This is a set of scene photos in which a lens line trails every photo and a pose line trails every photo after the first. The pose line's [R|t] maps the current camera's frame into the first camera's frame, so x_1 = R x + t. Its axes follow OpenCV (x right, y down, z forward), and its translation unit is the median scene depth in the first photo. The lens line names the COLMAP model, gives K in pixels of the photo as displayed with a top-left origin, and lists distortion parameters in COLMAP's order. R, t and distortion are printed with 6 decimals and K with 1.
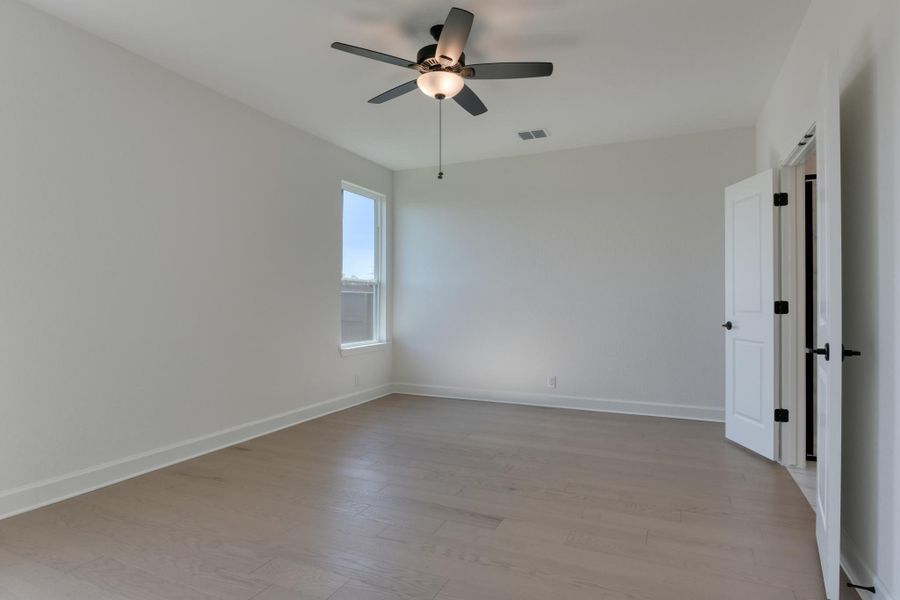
lens RADIAL K [[496.9, 0, 450.0], [0, 496.9, 300.0], [0, 0, 1]] dist [-0.004256, -0.000959]
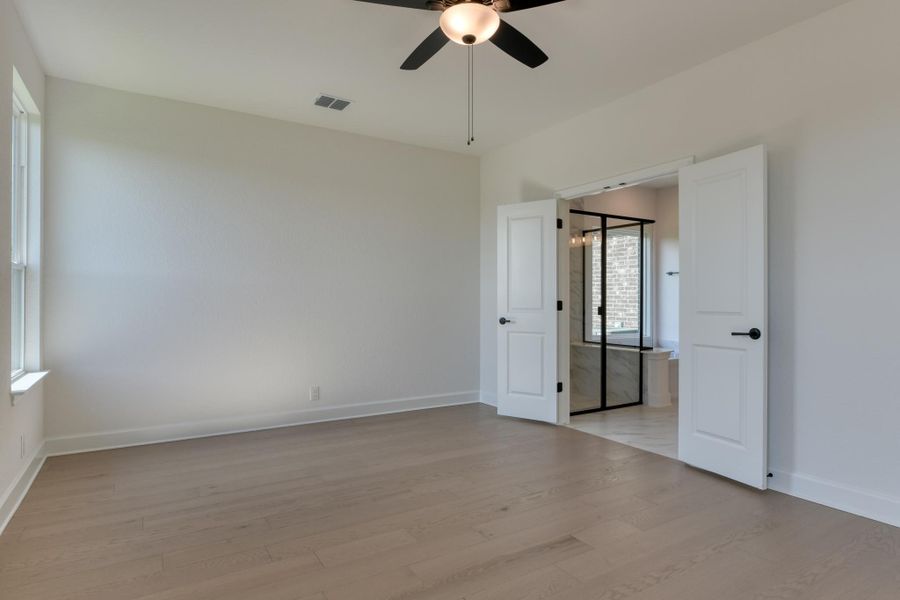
lens RADIAL K [[496.9, 0, 450.0], [0, 496.9, 300.0], [0, 0, 1]] dist [-0.004256, -0.000959]
pose [[0.560442, 0.002118, 0.828191, -0.519522], [-0.006068, 0.999980, 0.001549, -0.000170], [-0.828171, -0.005894, 0.560444, 0.442352]]
